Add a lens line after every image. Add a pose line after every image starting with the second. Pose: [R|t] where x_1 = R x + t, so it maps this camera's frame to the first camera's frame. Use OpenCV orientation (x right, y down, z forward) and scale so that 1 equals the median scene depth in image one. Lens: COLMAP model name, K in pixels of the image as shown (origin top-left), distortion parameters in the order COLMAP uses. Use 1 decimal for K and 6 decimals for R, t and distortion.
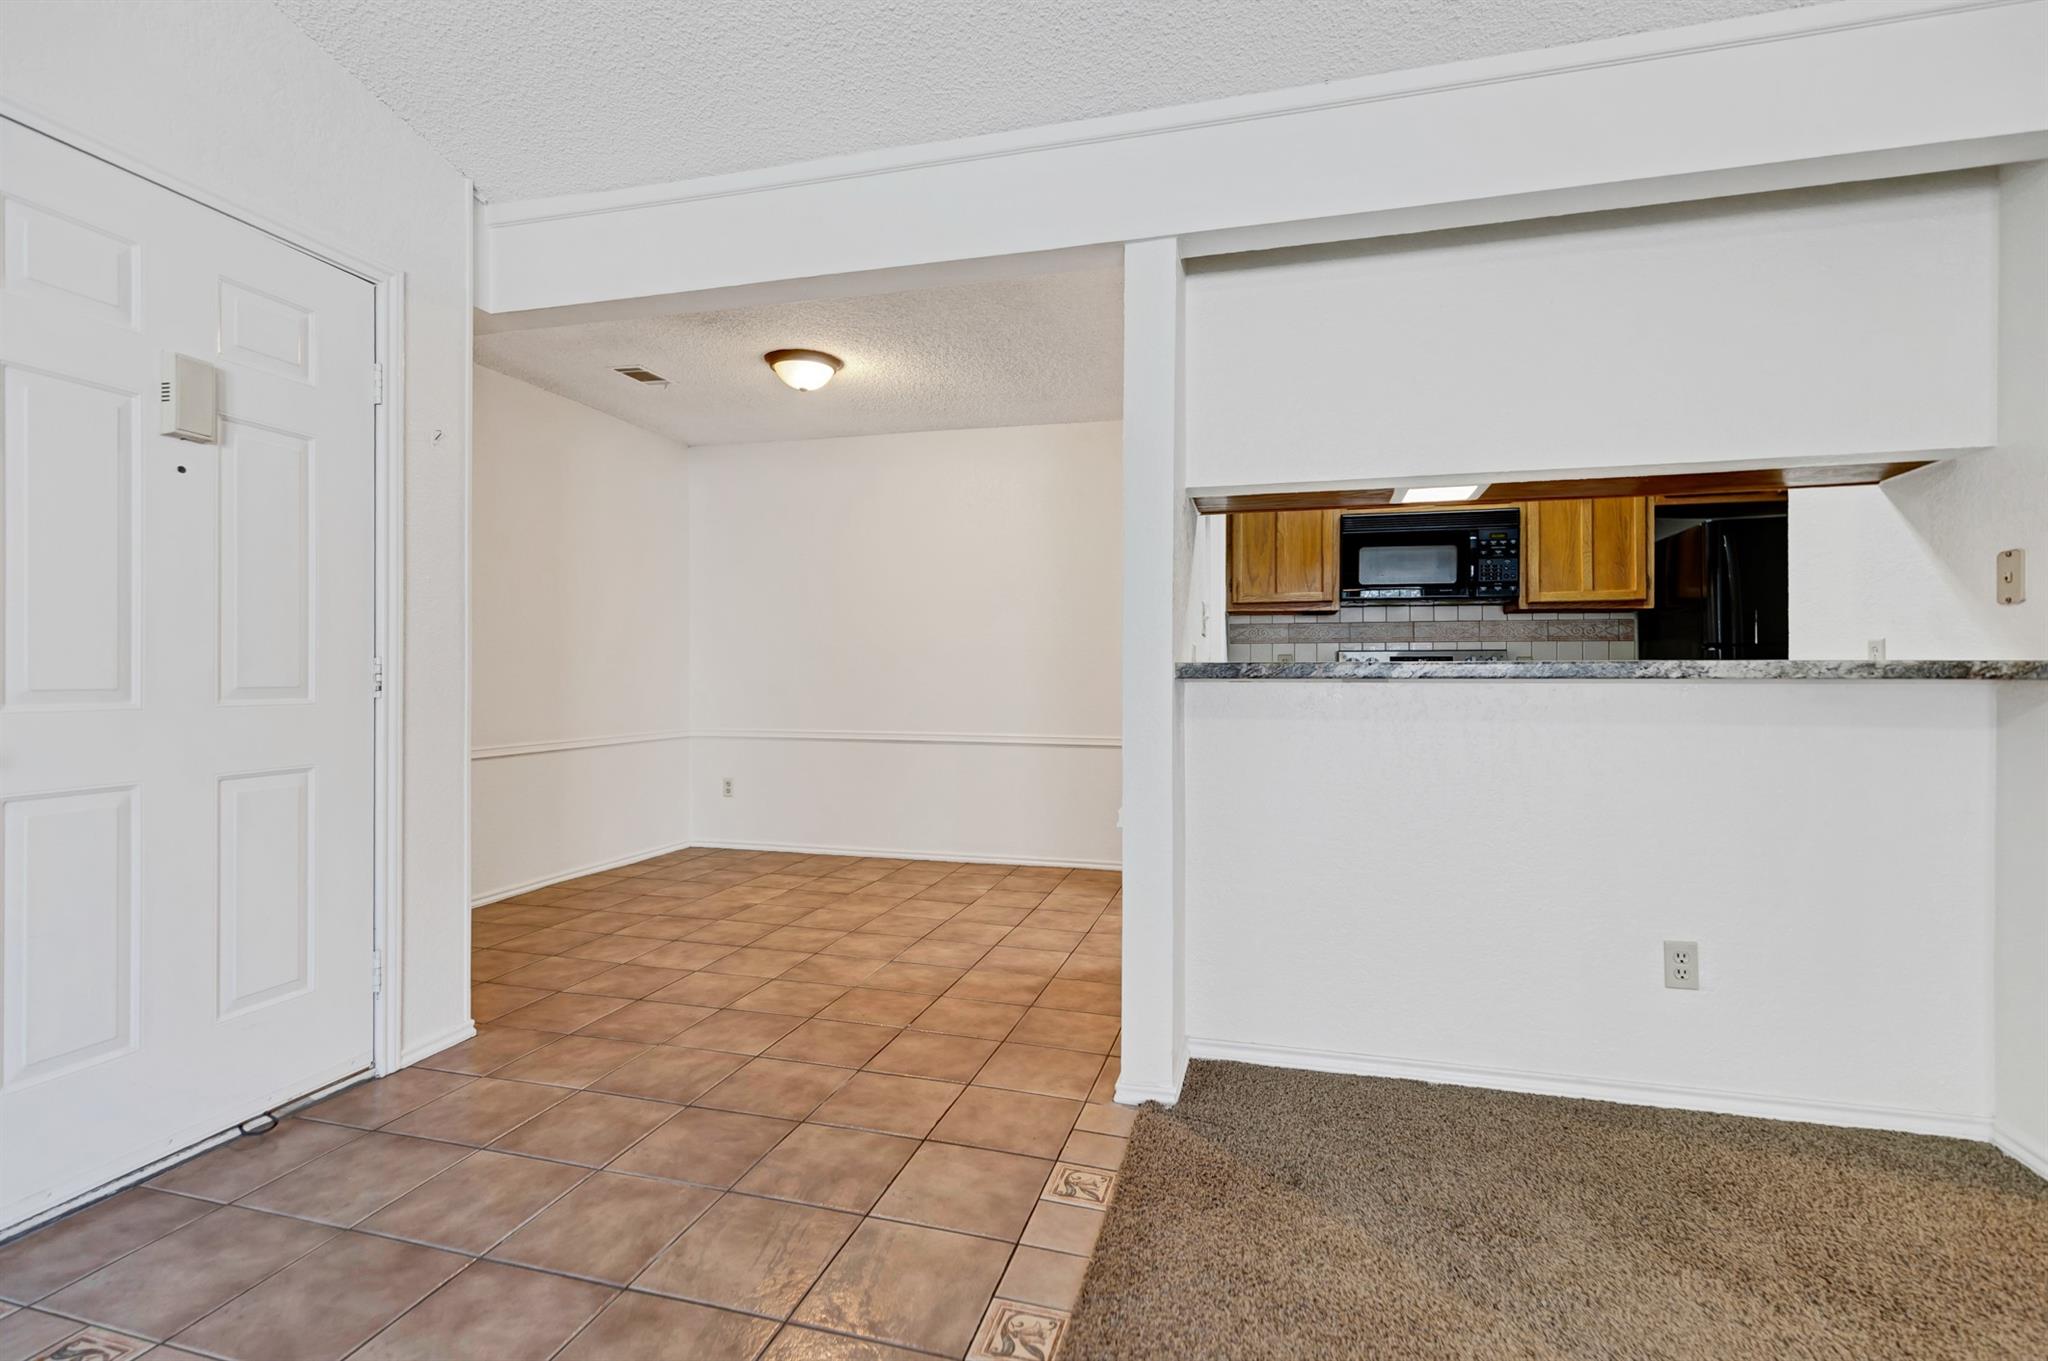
lens RADIAL K [[945.1, 0, 1011.3], [0, 945.1, 675.8], [0, 0, 1]] dist [0.012386, -0.000822]
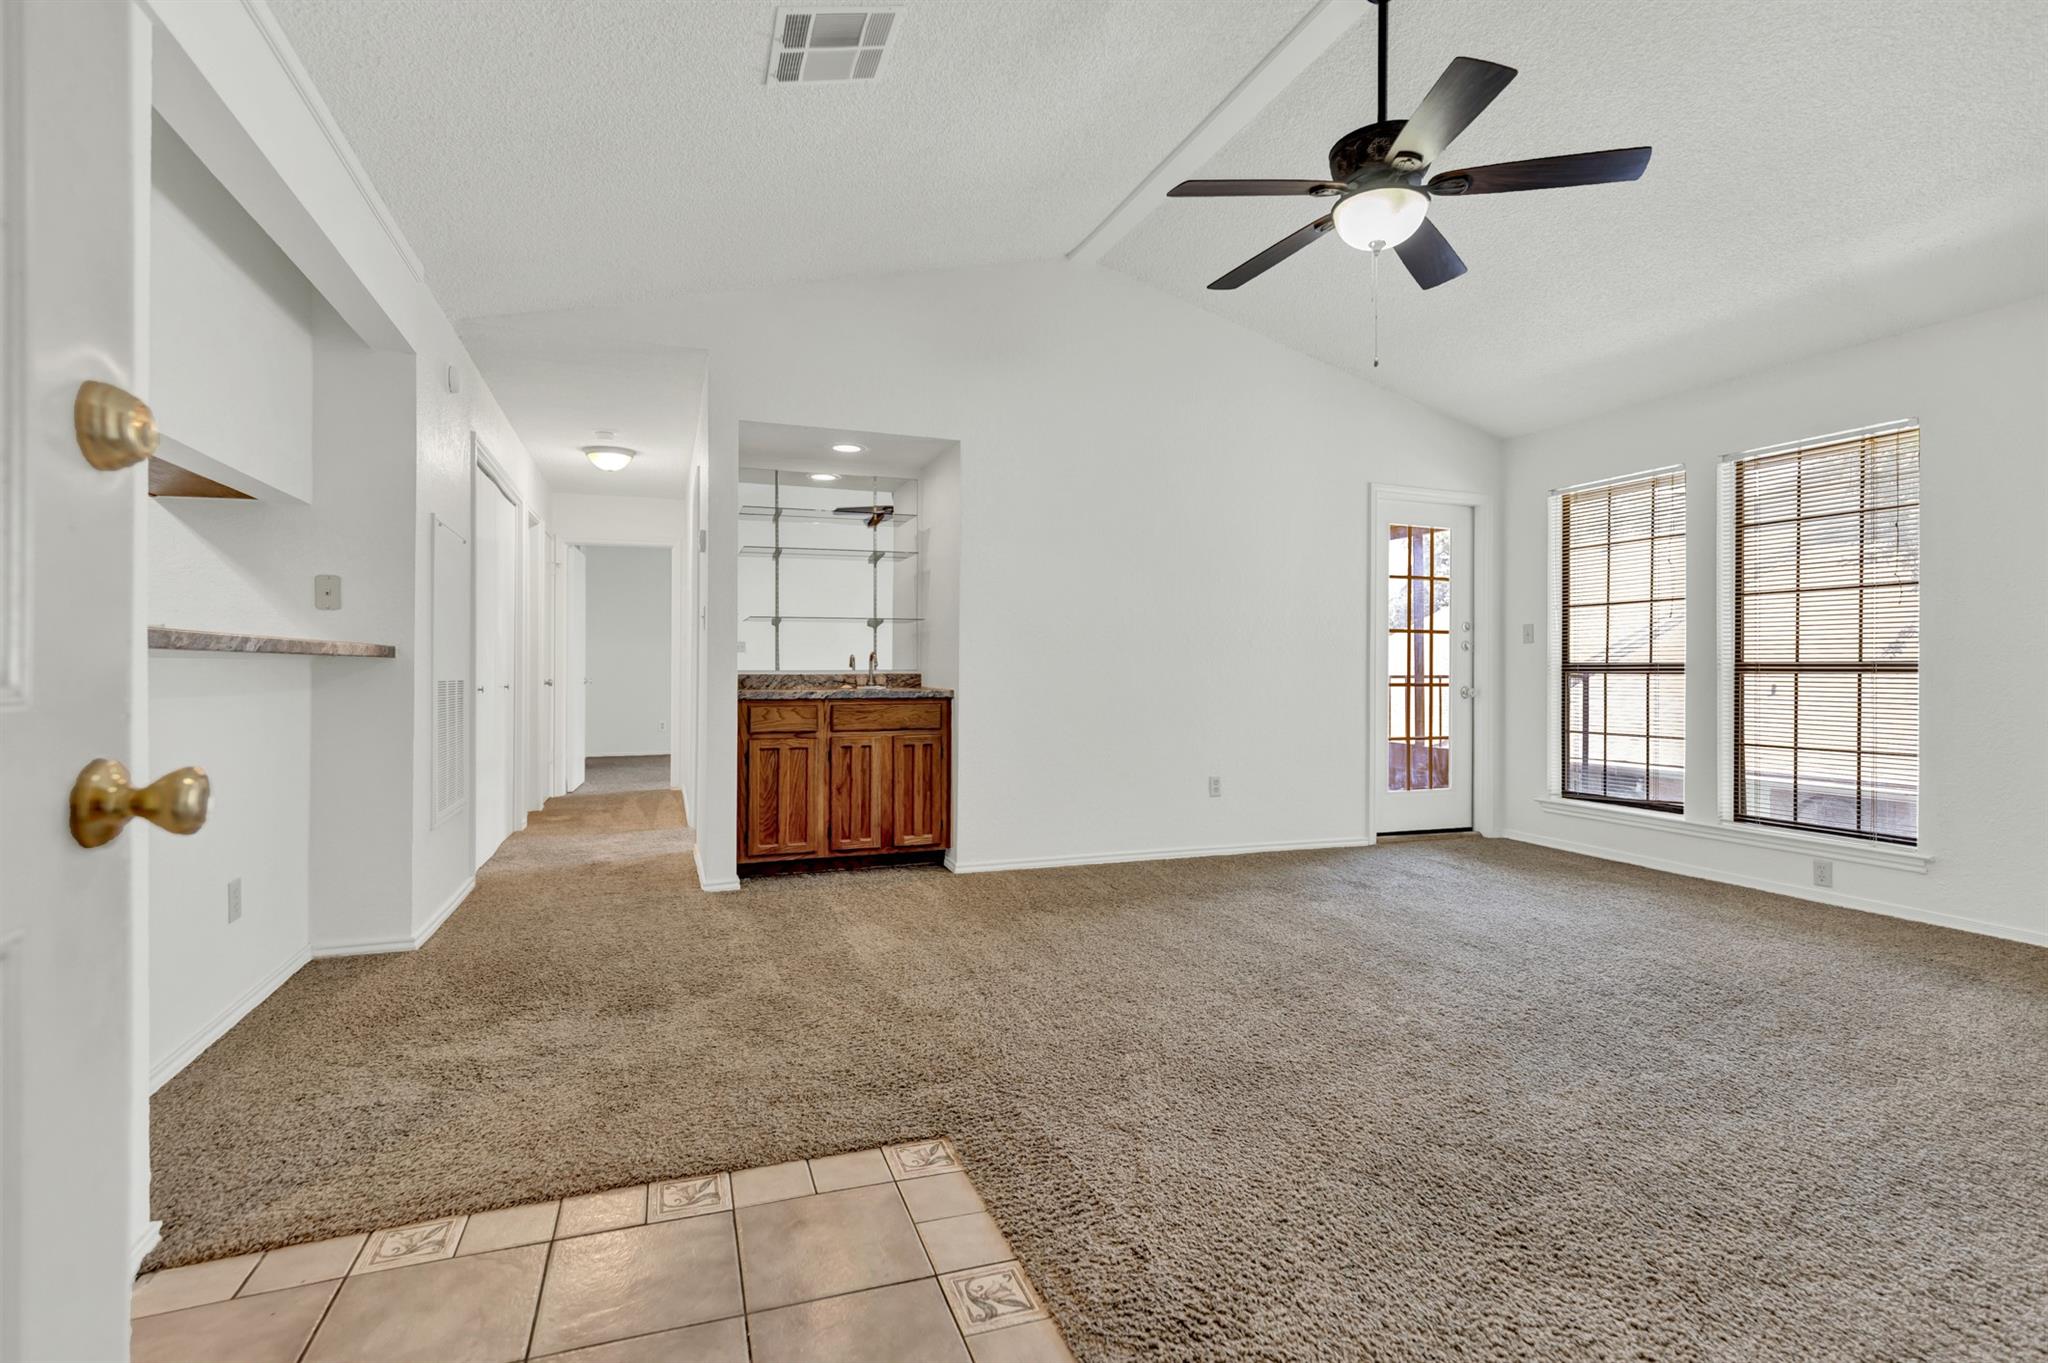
lens RADIAL K [[945.1, 0, 1017.9], [0, 945.1, 681.8], [0, 0, 1]] dist [0.012386, -0.000822]
pose [[-0.603416, -0.010899, 0.797352, -0.859600], [-0.014866, 0.999887, 0.002418, 0.021386], [-0.797288, -0.010394, -0.603510, 1.006097]]
